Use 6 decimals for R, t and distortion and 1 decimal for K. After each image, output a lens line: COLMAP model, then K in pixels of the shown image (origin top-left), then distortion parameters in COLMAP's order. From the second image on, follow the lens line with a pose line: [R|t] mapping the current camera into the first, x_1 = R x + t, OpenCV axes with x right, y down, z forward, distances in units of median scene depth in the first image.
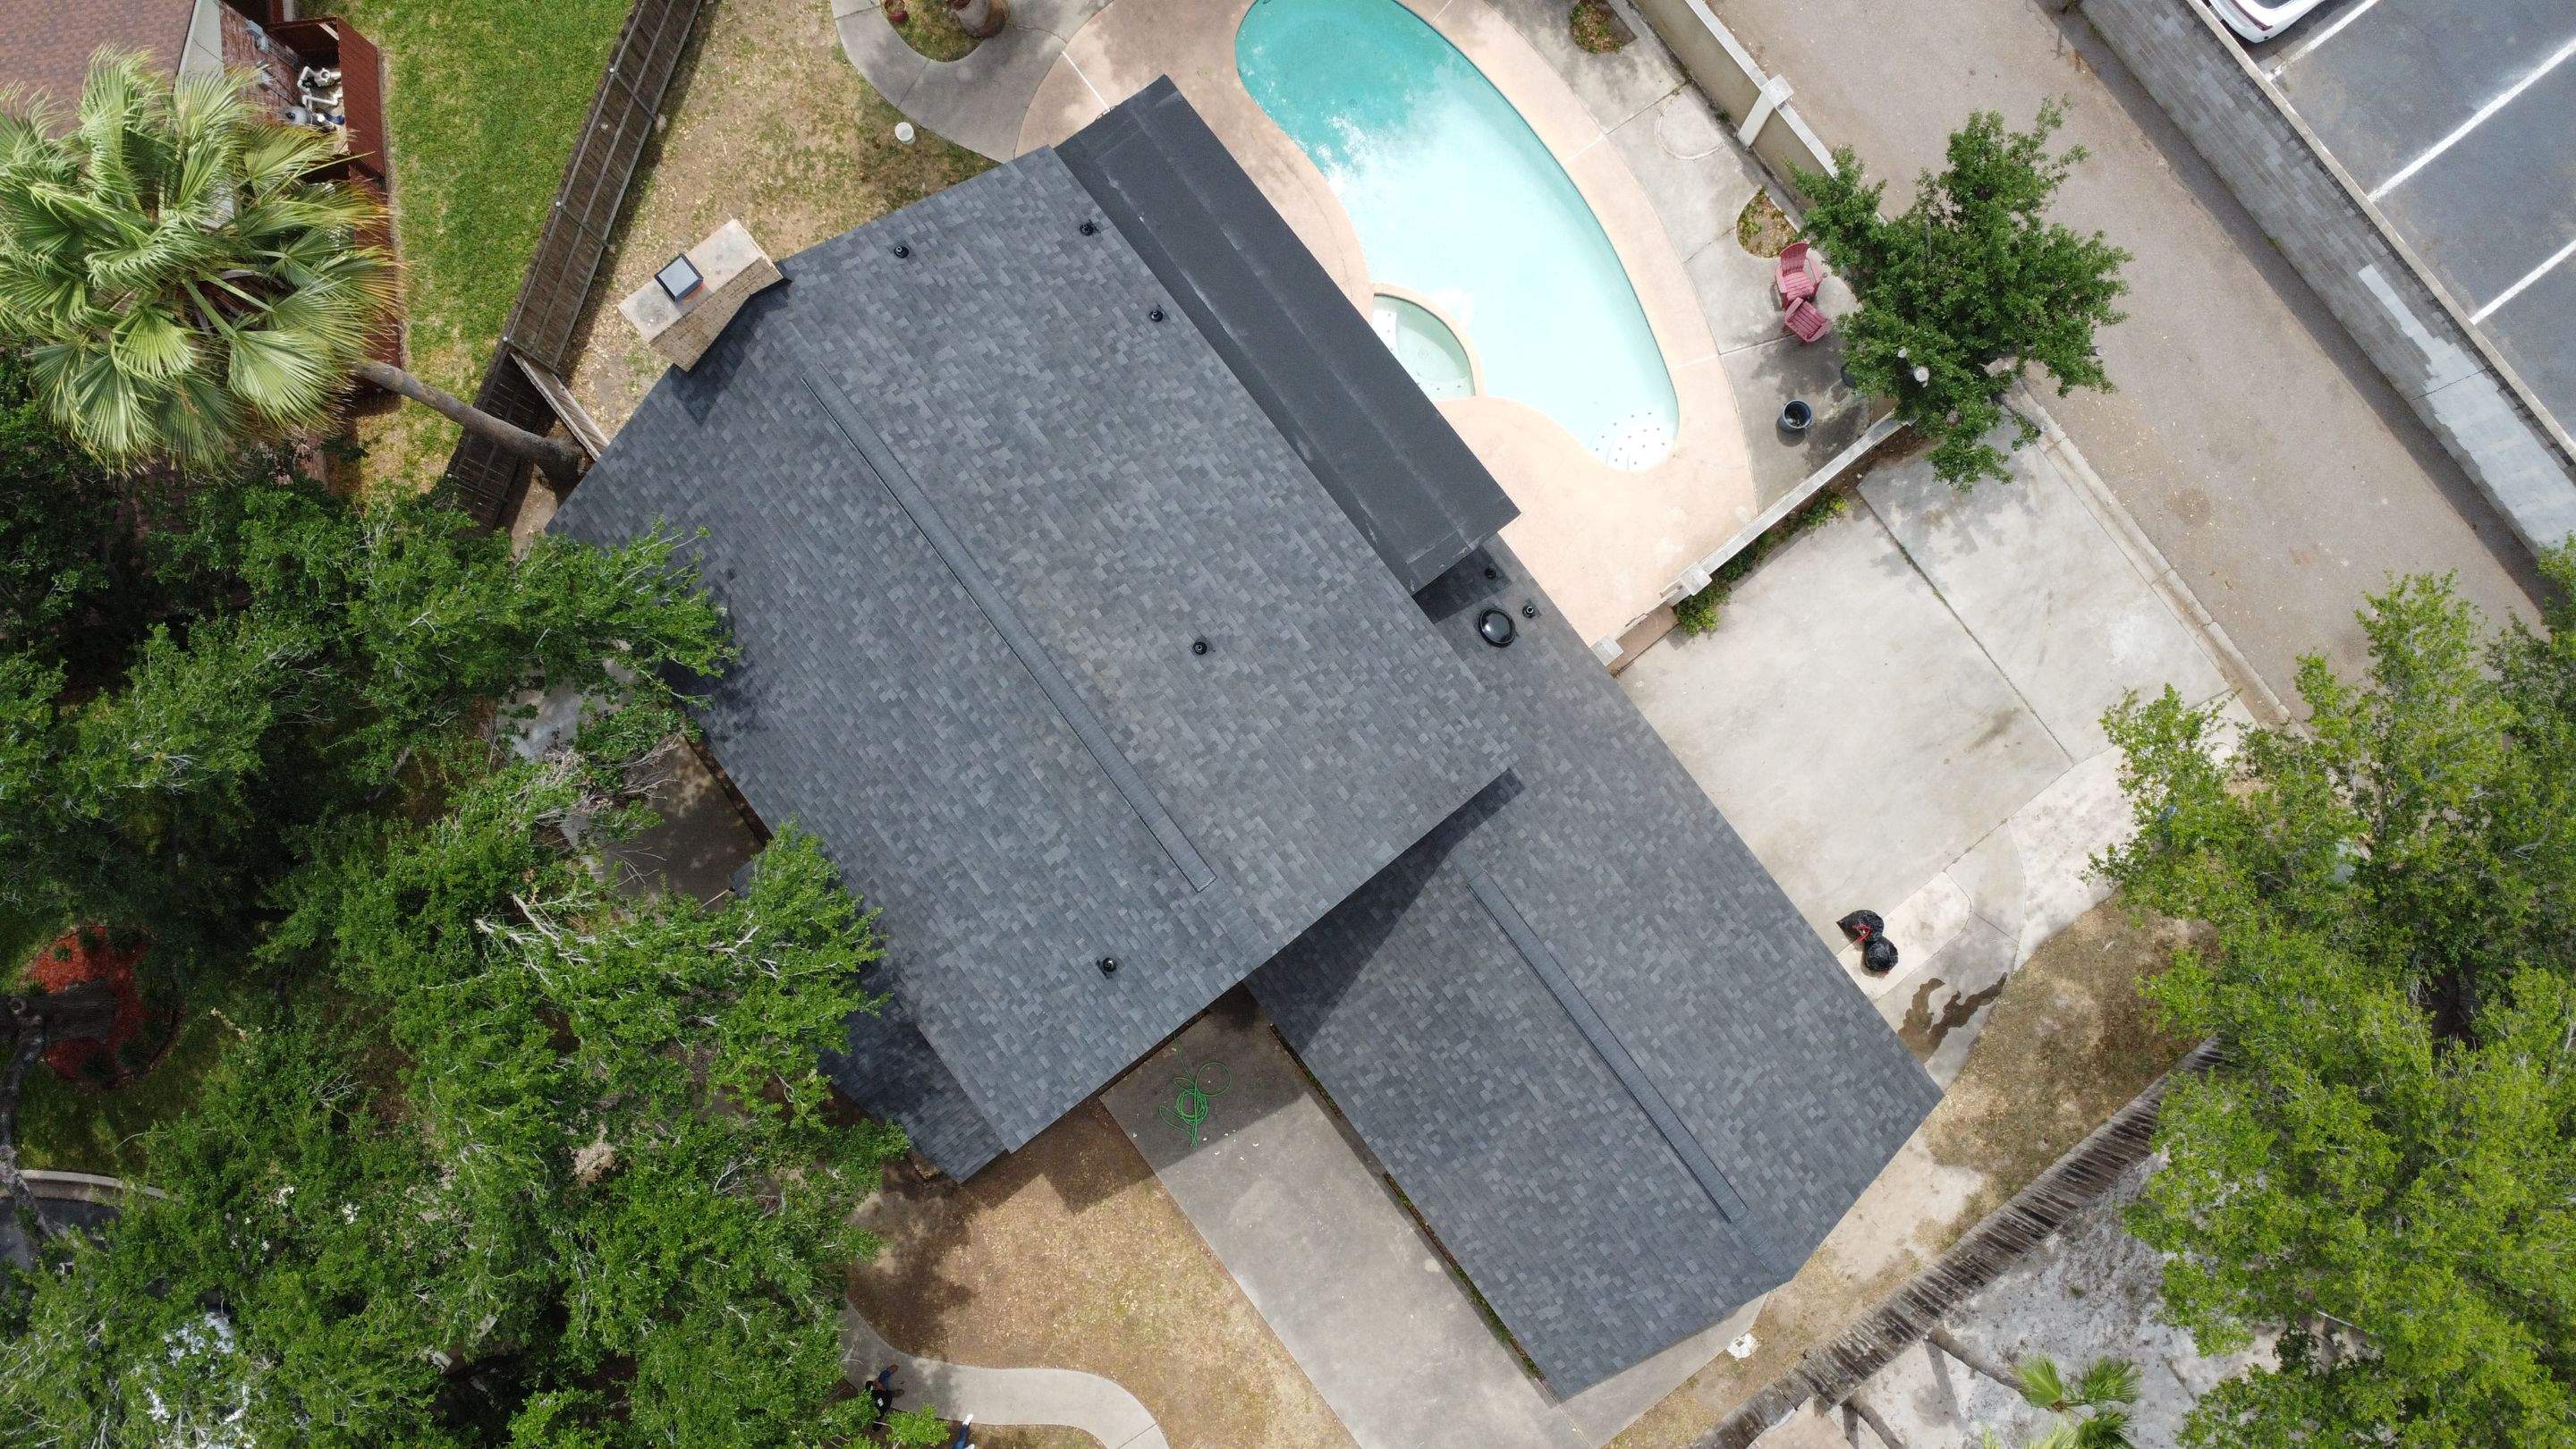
lens RADIAL K [[1875.7, 0, 1279.8], [0, 1875.7, 702.1], [0, 0, 1]] dist [-0.017219, -0.028580]
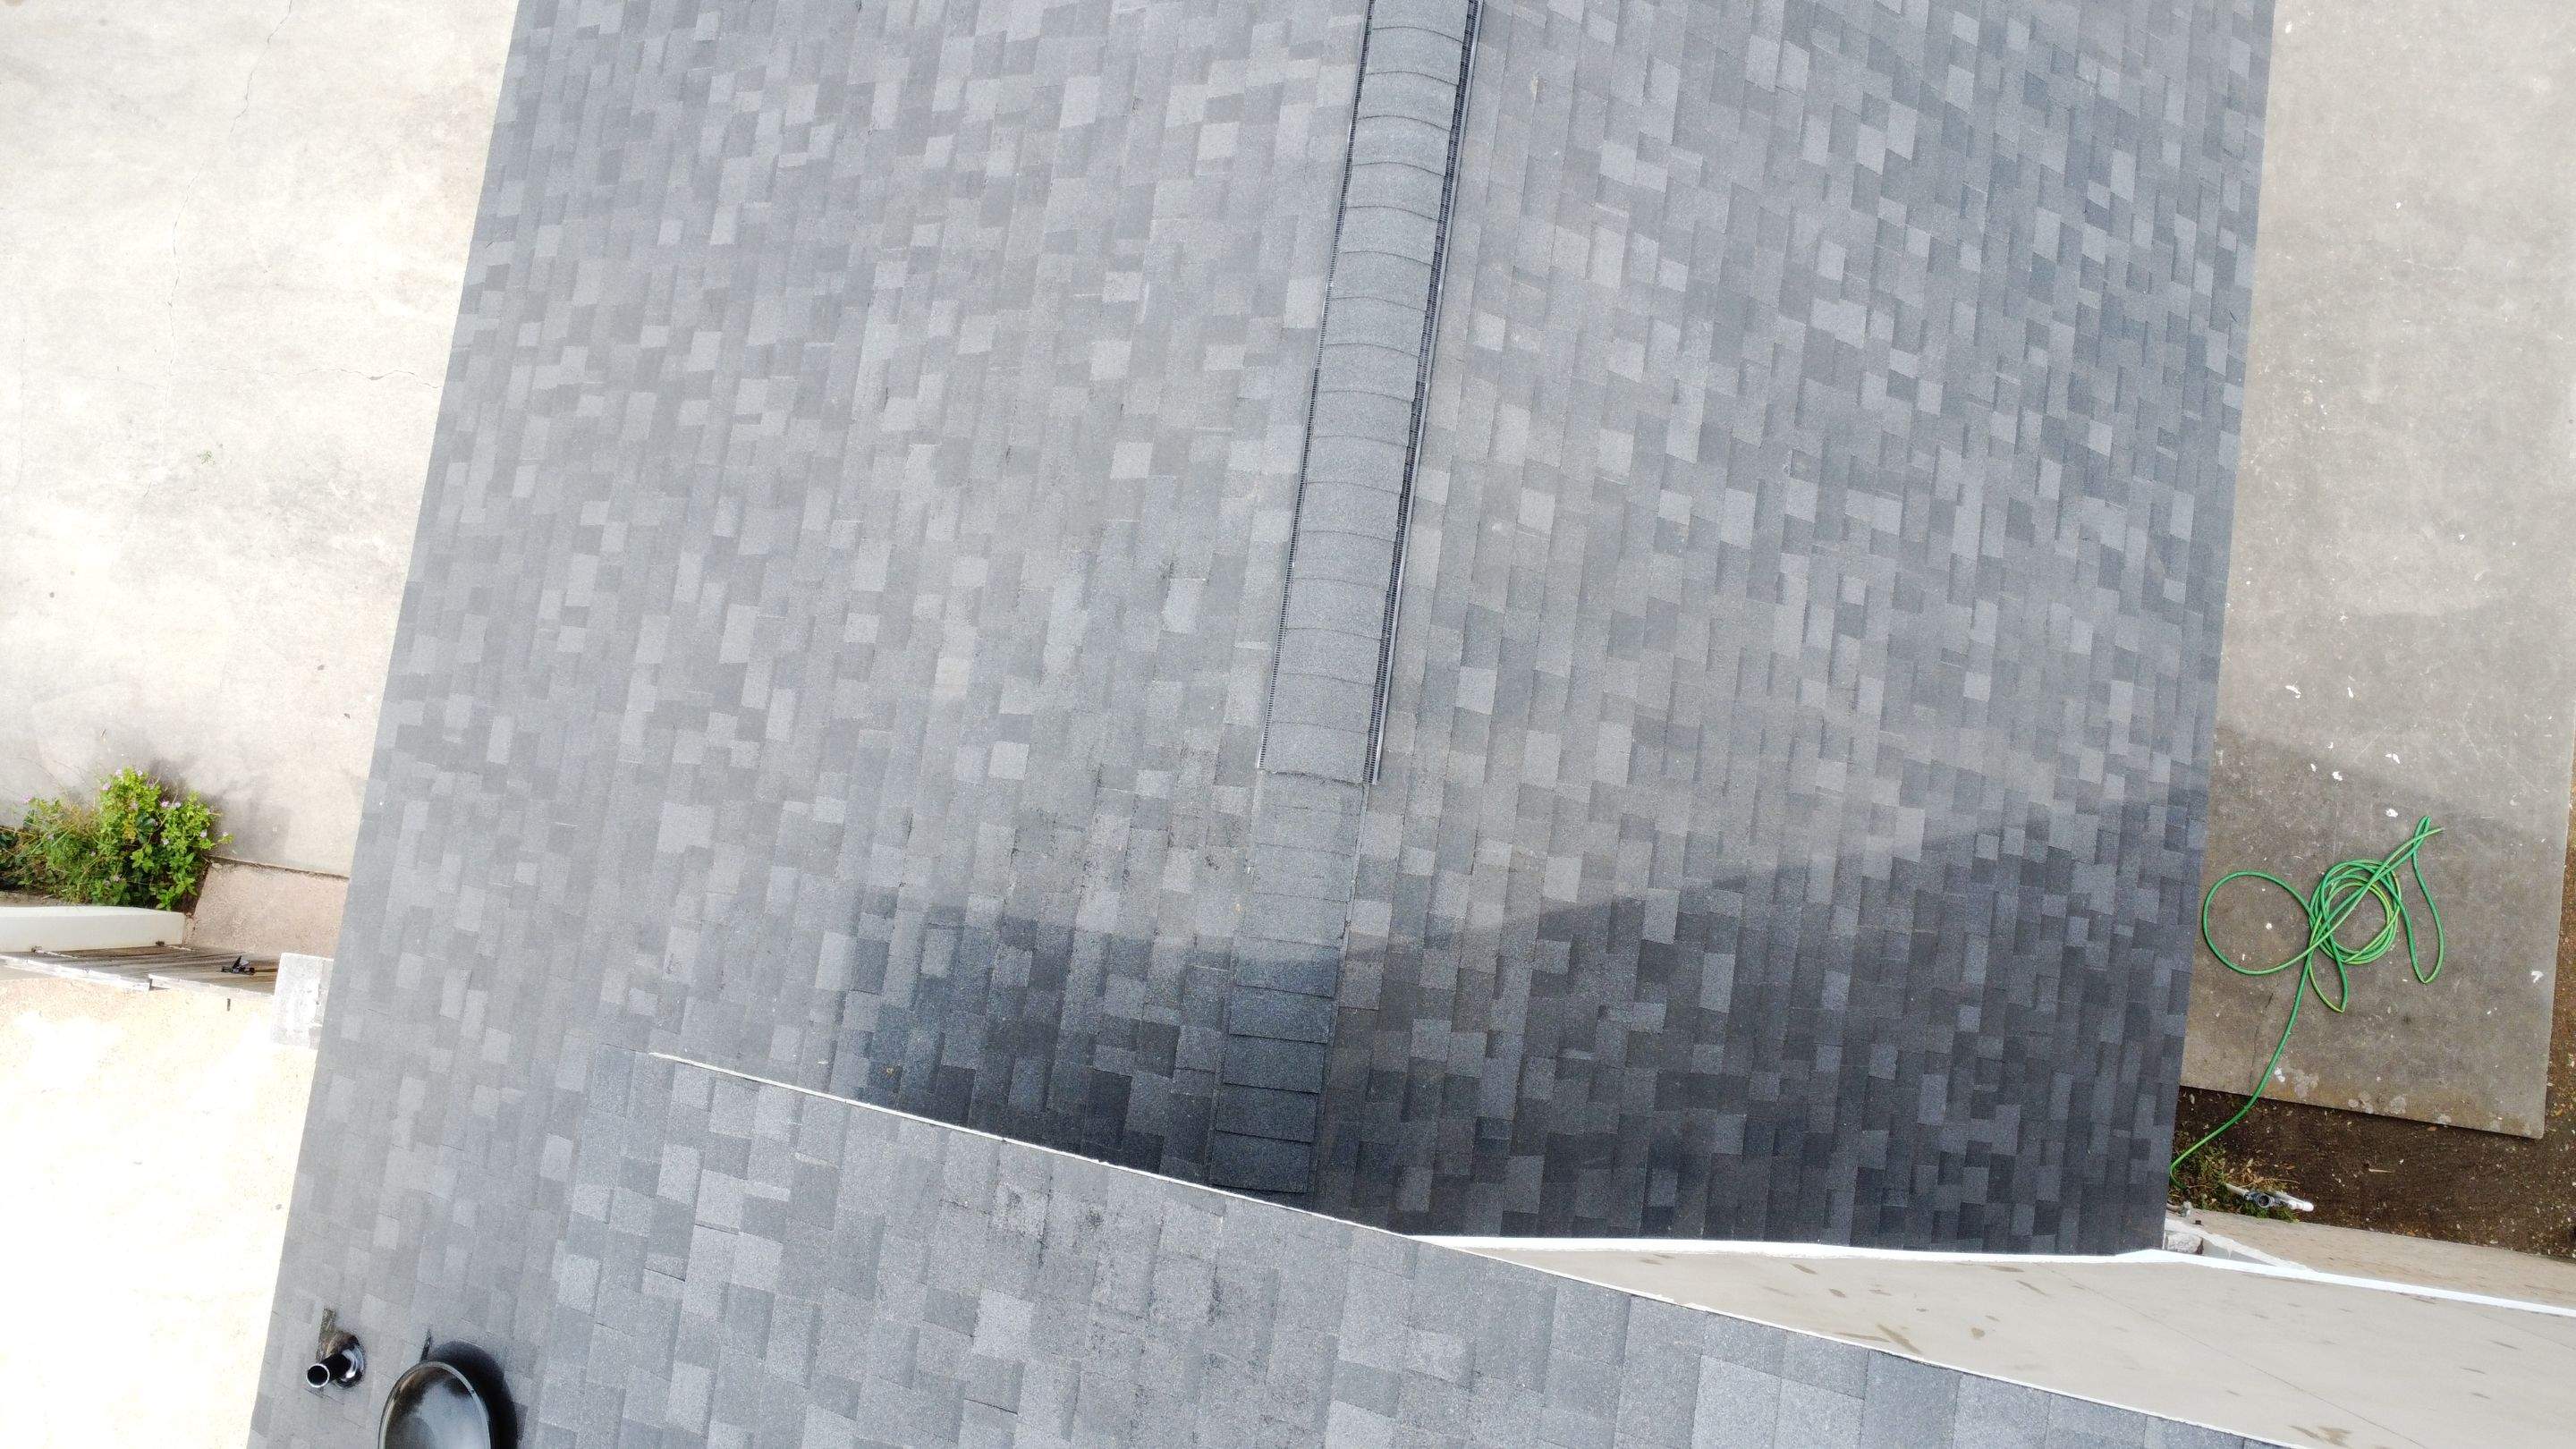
lens RADIAL K [[1875.7, 0, 1279.8], [0, 1875.7, 702.1], [0, 0, 1]] dist [-0.017219, -0.028580]
pose [[-0.696607, -0.712846, 0.081172, 0.096223], [0.714837, -0.679959, 0.163293, 0.062805], [-0.061209, 0.171776, 0.983233, 0.798103]]
